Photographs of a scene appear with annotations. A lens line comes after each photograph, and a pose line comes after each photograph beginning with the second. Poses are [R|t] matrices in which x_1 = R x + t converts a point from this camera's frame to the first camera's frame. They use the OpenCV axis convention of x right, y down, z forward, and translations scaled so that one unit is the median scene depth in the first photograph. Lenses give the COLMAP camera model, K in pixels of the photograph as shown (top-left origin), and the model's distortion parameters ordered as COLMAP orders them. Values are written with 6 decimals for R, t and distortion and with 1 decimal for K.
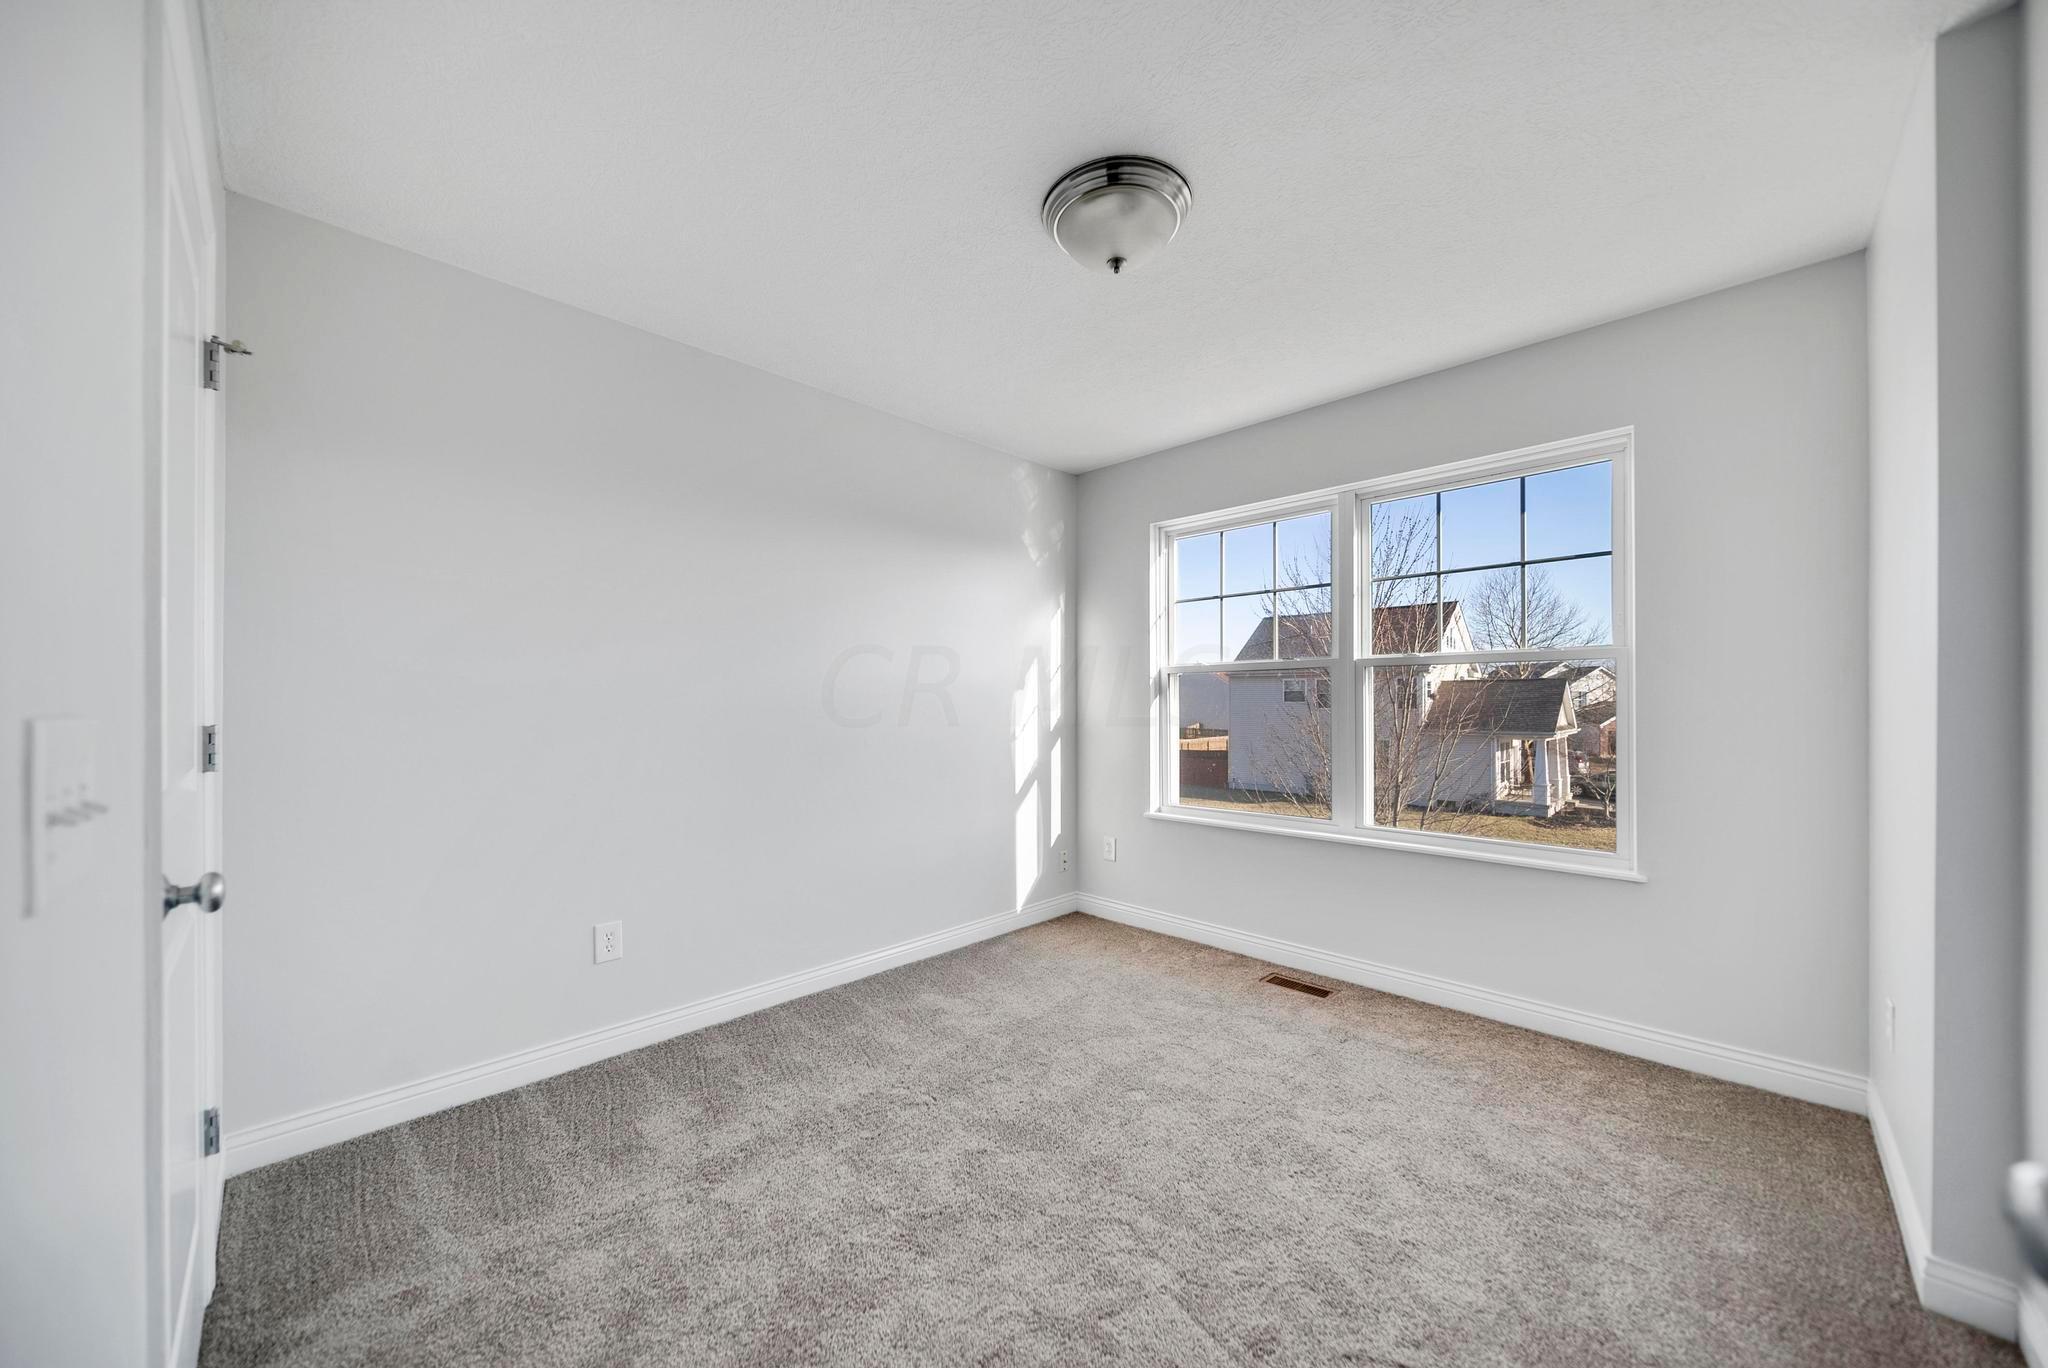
lens RADIAL K [[797.2, 0, 1022.2], [0, 797.2, 699.3], [0, 0, 1]] dist [0.000777, 0.000008]
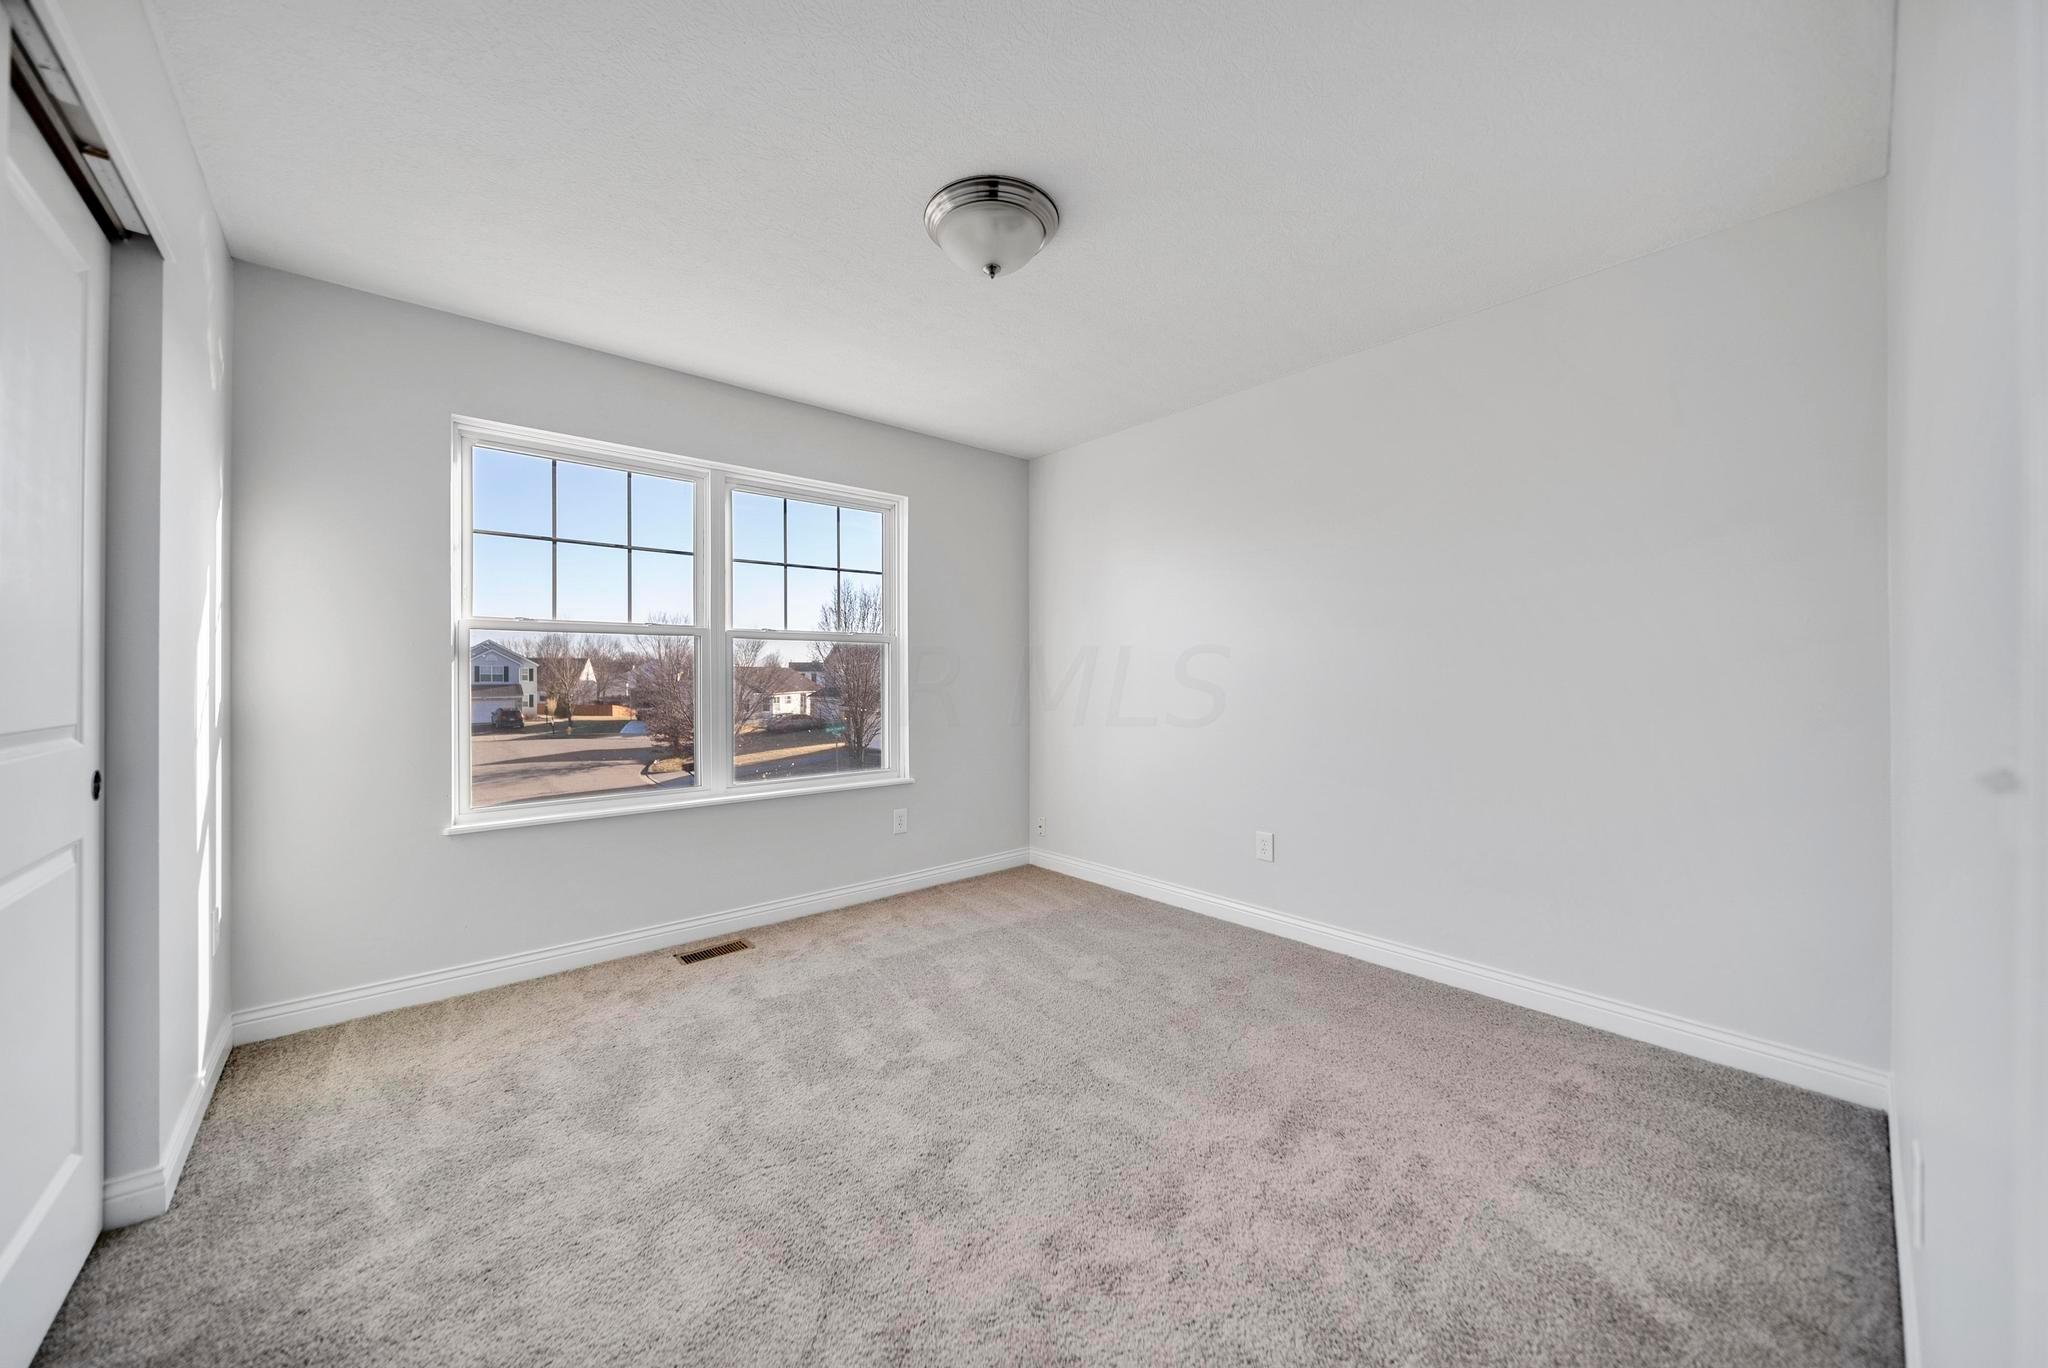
lens RADIAL K [[722.8, 0, 1029.4], [0, 722.8, 674.1], [0, 0, 1]] dist [0.001193, 0.000074]
pose [[0.041446, -0.001223, 0.999140, -0.540733], [-0.009067, 0.999958, 0.001600, 0.003211], [-0.999100, -0.009125, 0.041433, 0.560706]]
